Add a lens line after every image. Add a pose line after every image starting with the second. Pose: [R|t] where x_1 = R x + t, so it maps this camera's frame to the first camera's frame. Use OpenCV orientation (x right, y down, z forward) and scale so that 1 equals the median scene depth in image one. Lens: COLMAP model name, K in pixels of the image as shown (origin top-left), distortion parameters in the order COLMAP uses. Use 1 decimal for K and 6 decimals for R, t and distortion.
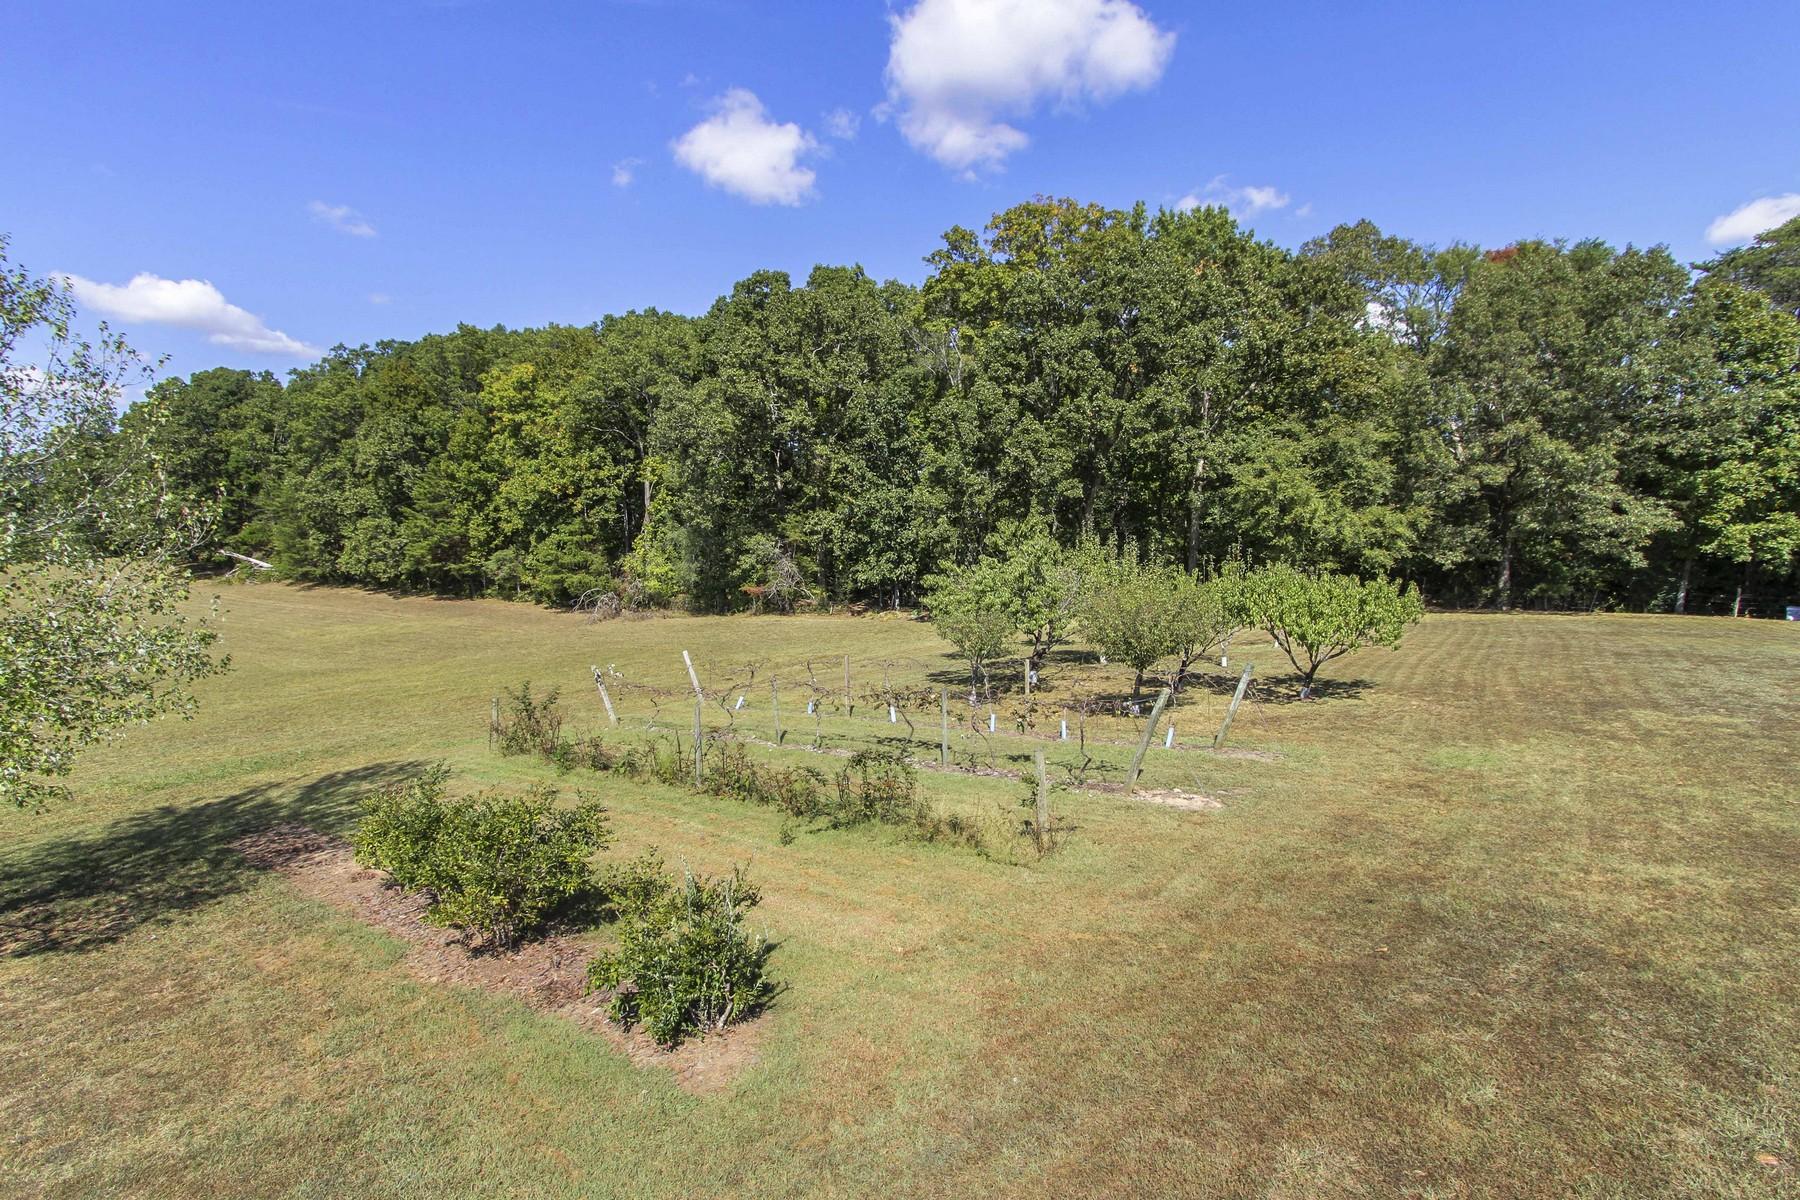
lens RADIAL K [[812.8, 0, 936.6], [0, 812.8, 615.5], [0, 0, 1]] dist [0.004004, 0.001516]
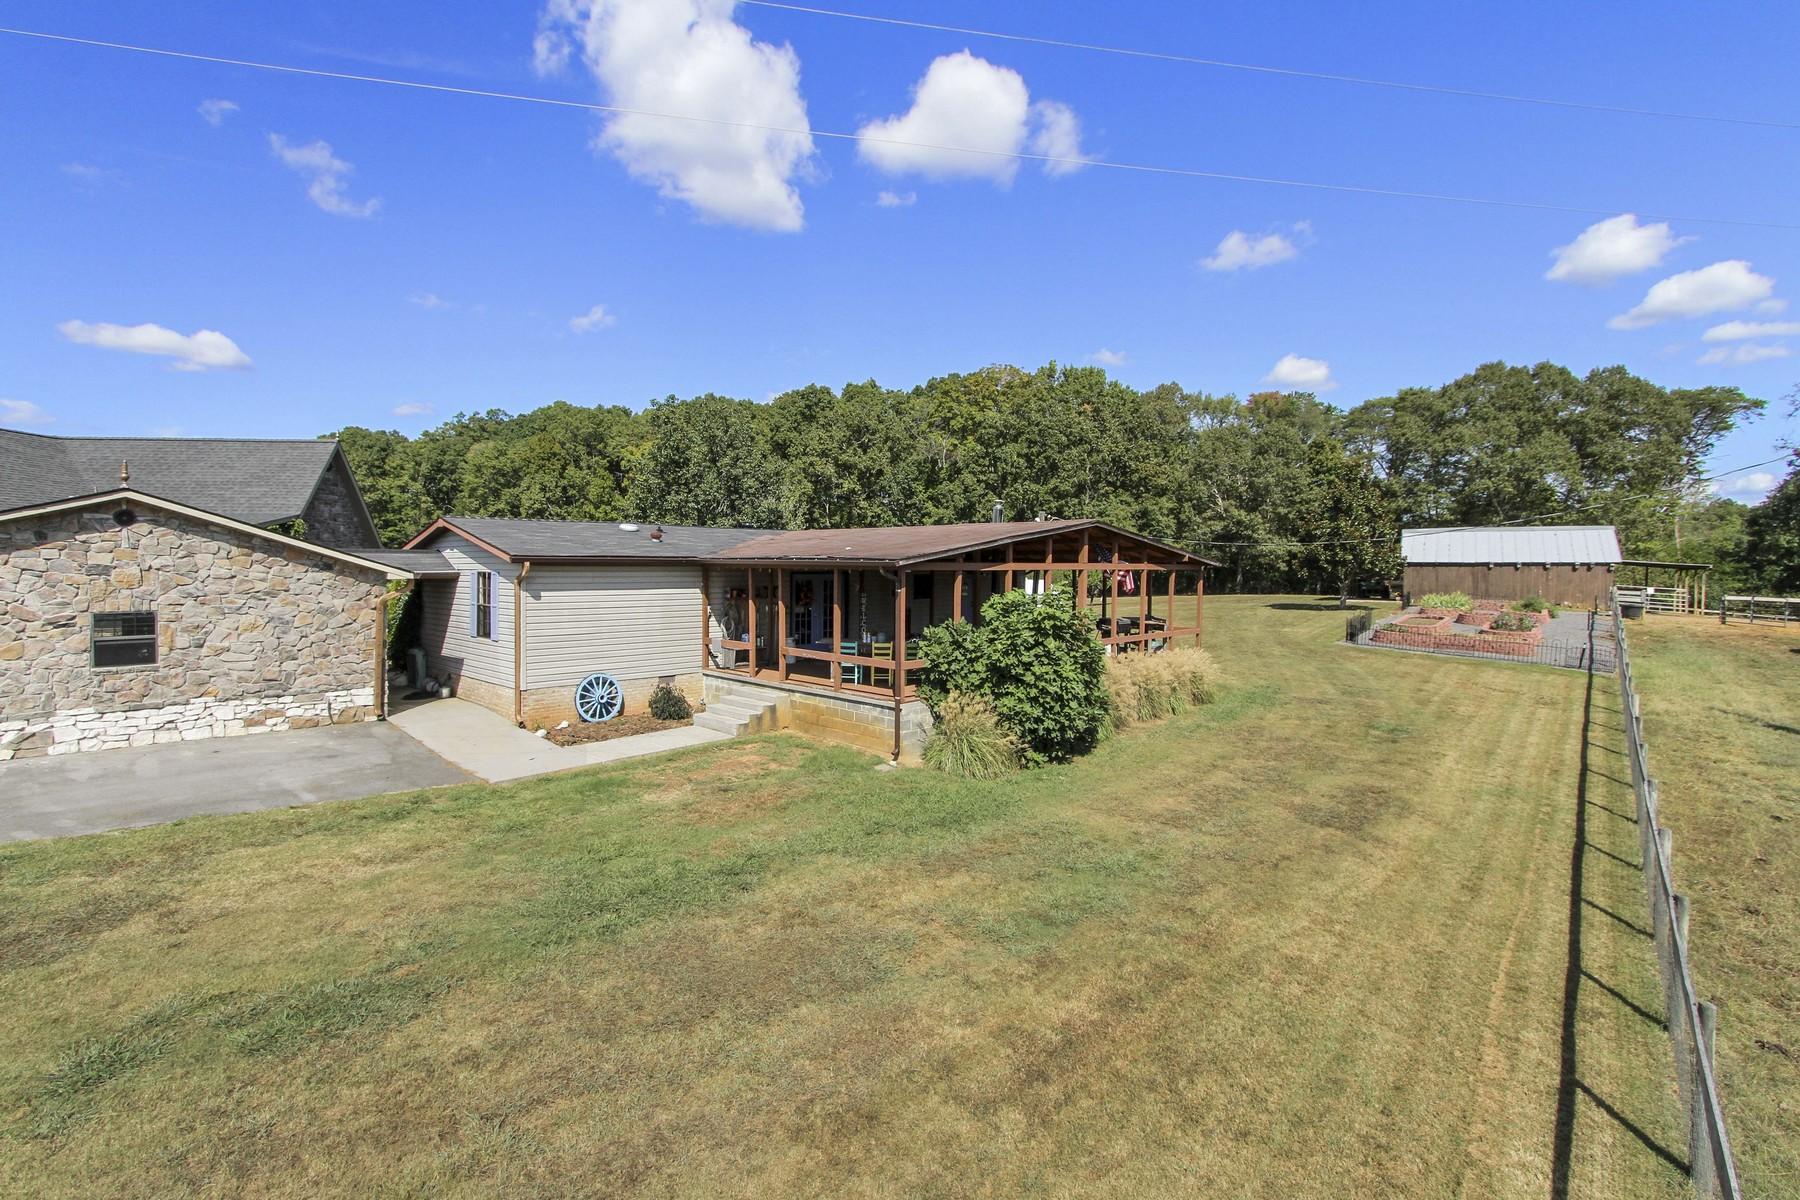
lens RADIAL K [[812.8, 0, 905.2], [0, 812.8, 593.5], [0, 0, 1]] dist [0.004004, 0.001516]
pose [[0.999608, 0.004576, 0.027616, -0.104214], [-0.002808, 0.997964, -0.063715, 0.086102], [-0.027852, 0.063612, 0.997586, -0.666828]]
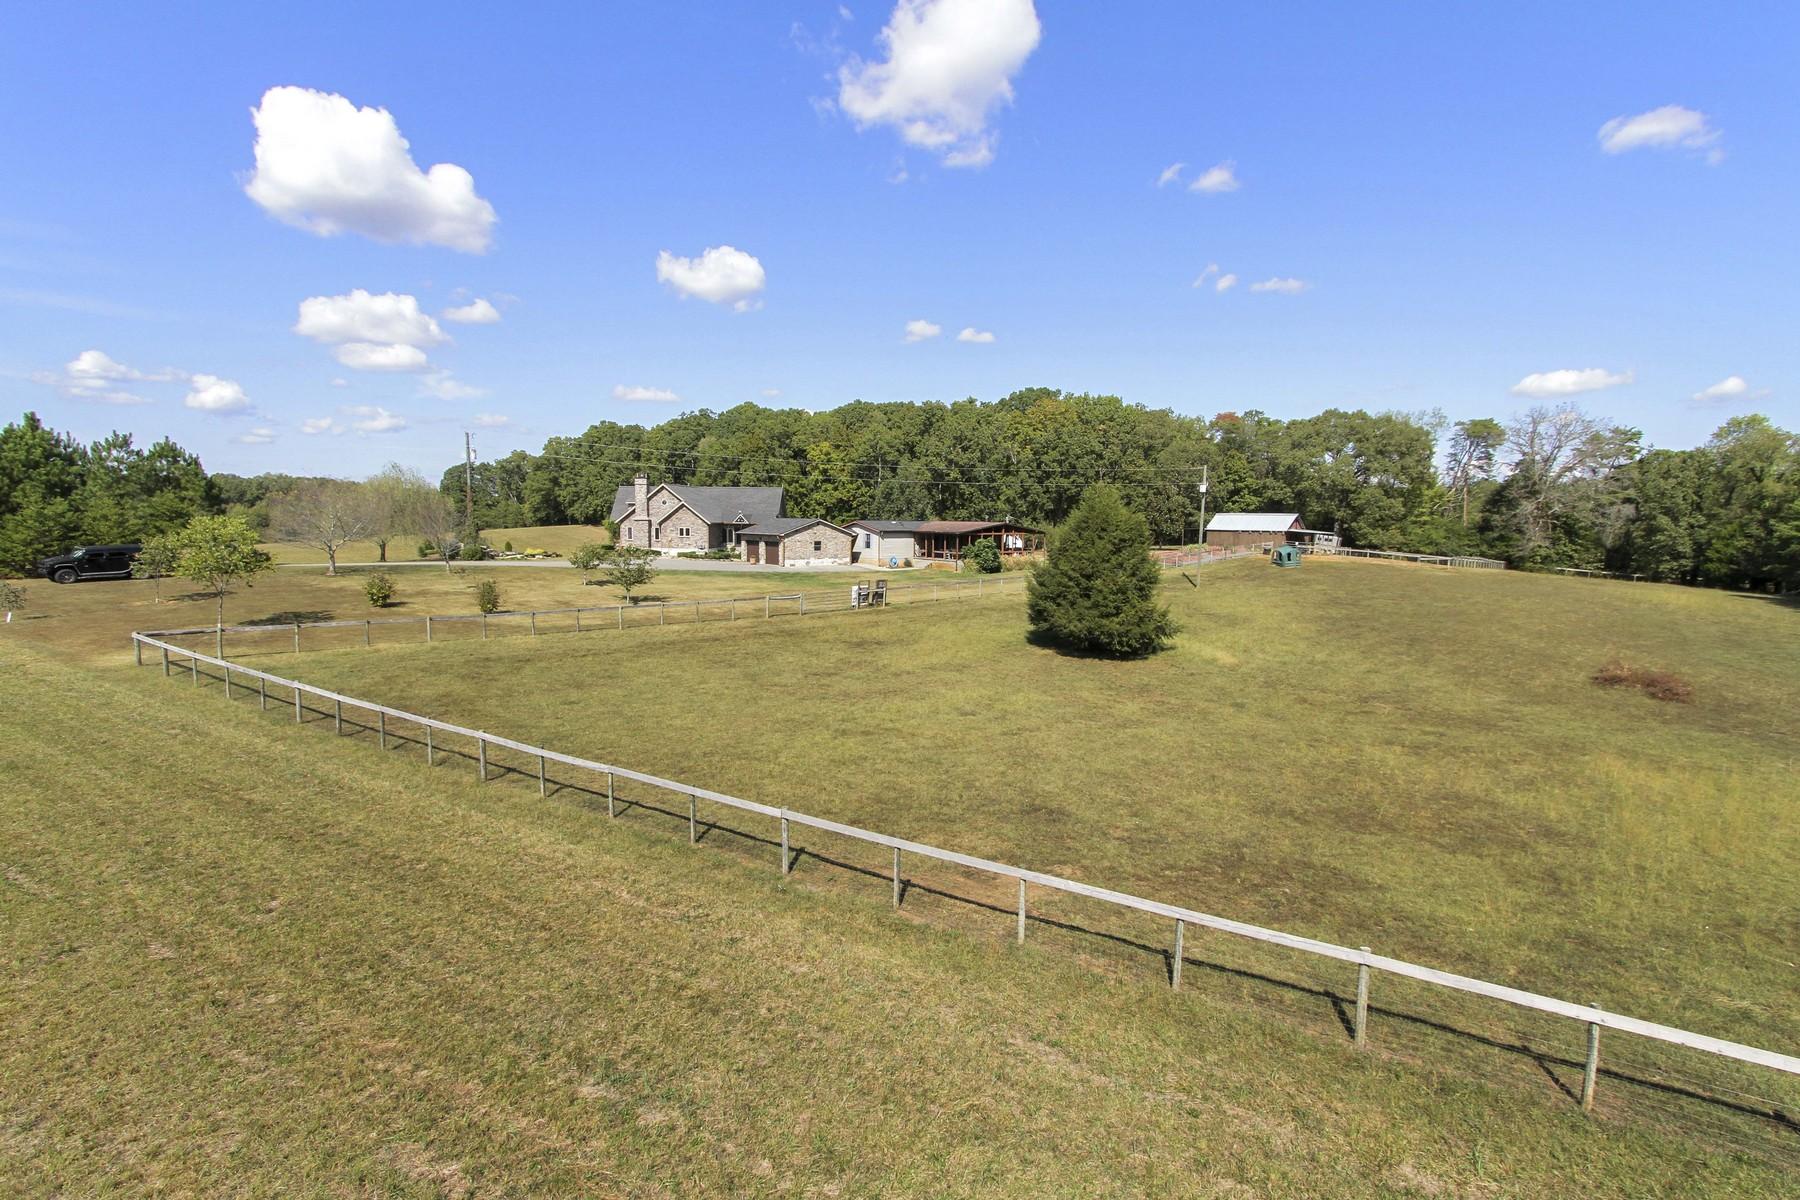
lens RADIAL K [[812.8, 0, 908.5], [0, 812.8, 599.8], [0, 0, 1]] dist [0.004004, 0.001516]
pose [[0.994774, 0.023094, -0.099450, -0.045652], [-0.022679, 0.999729, 0.005307, 0.161232], [0.099546, -0.003024, 0.995028, -1.709239]]
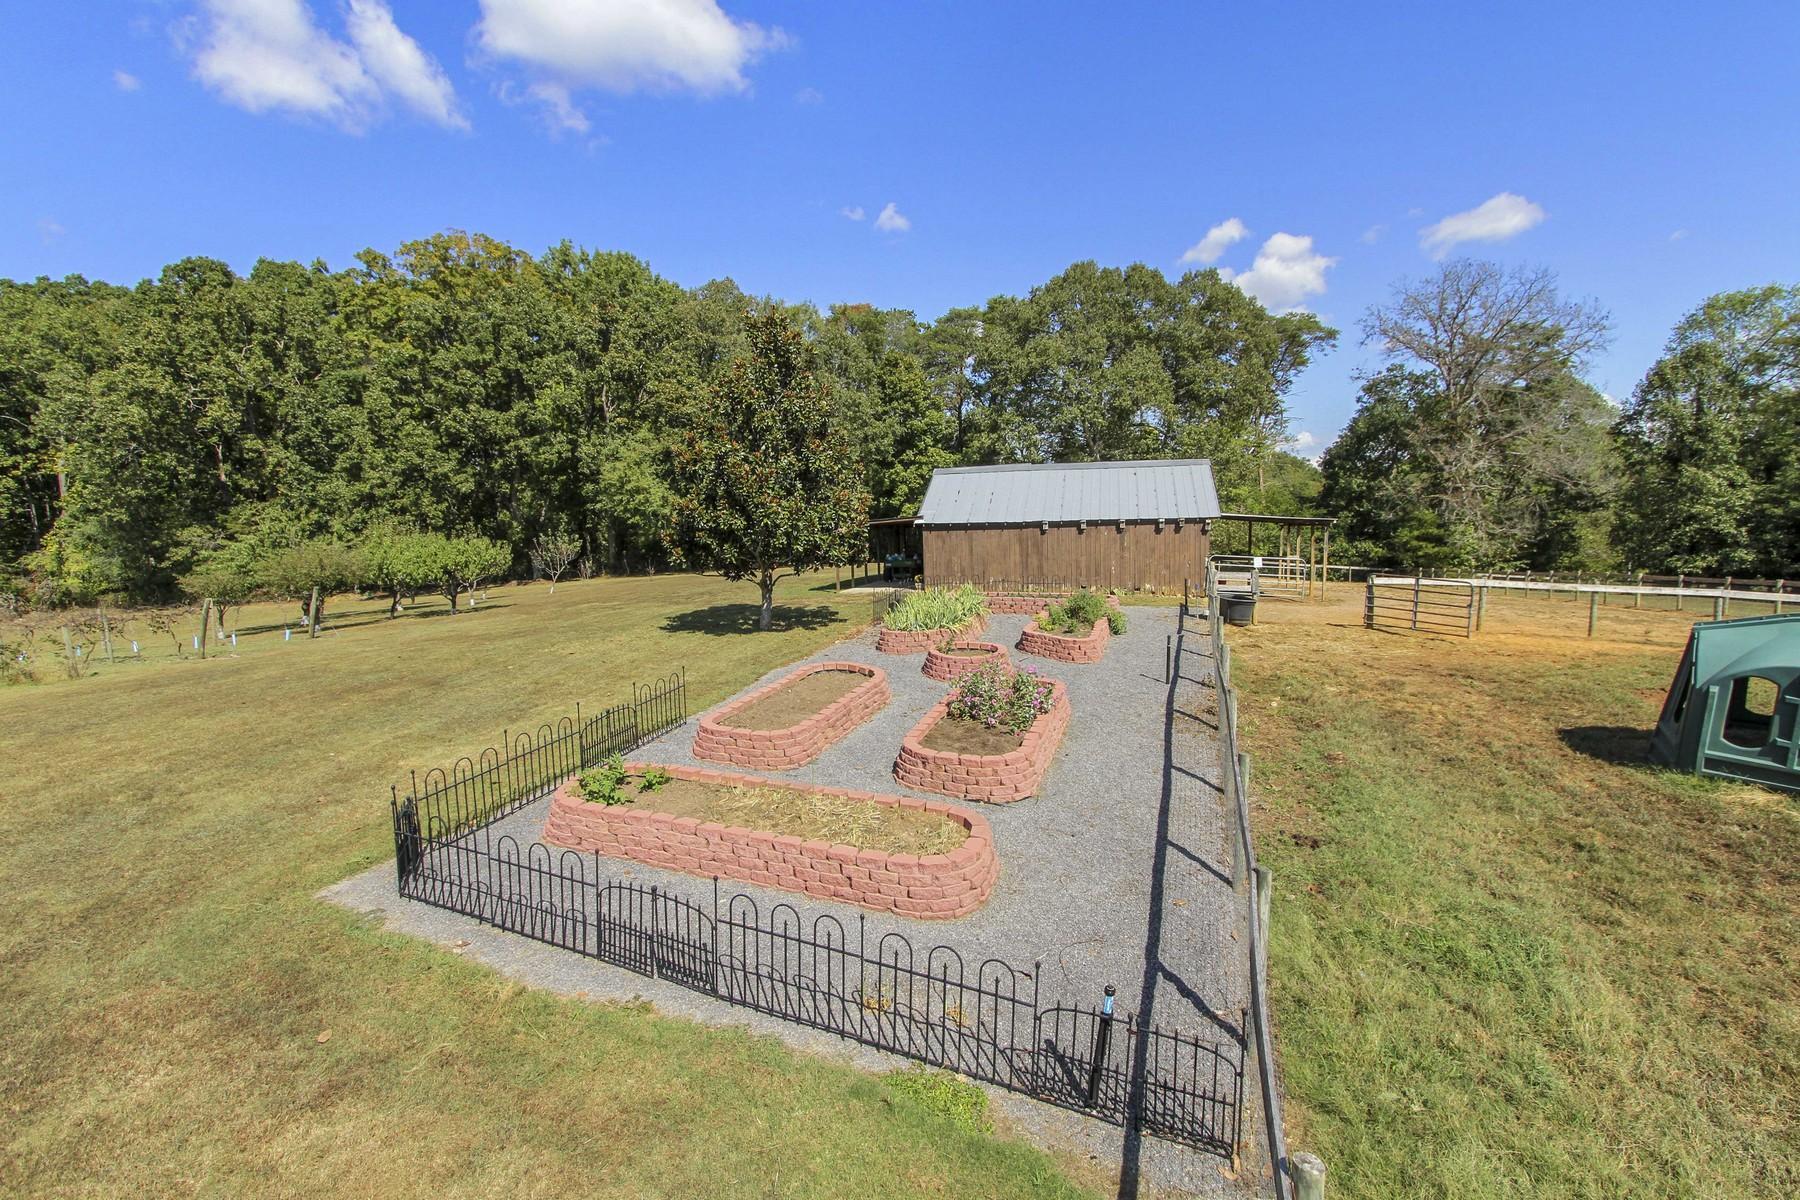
lens RADIAL K [[812.8, 0, 902.4], [0, 812.8, 613.2], [0, 0, 1]] dist [0.004004, 0.001516]
pose [[0.925720, -0.063811, 0.372787, 0.233987], [0.059639, 0.997961, 0.022725, 0.041057], [-0.373477, 0.001195, 0.927639, -0.297514]]
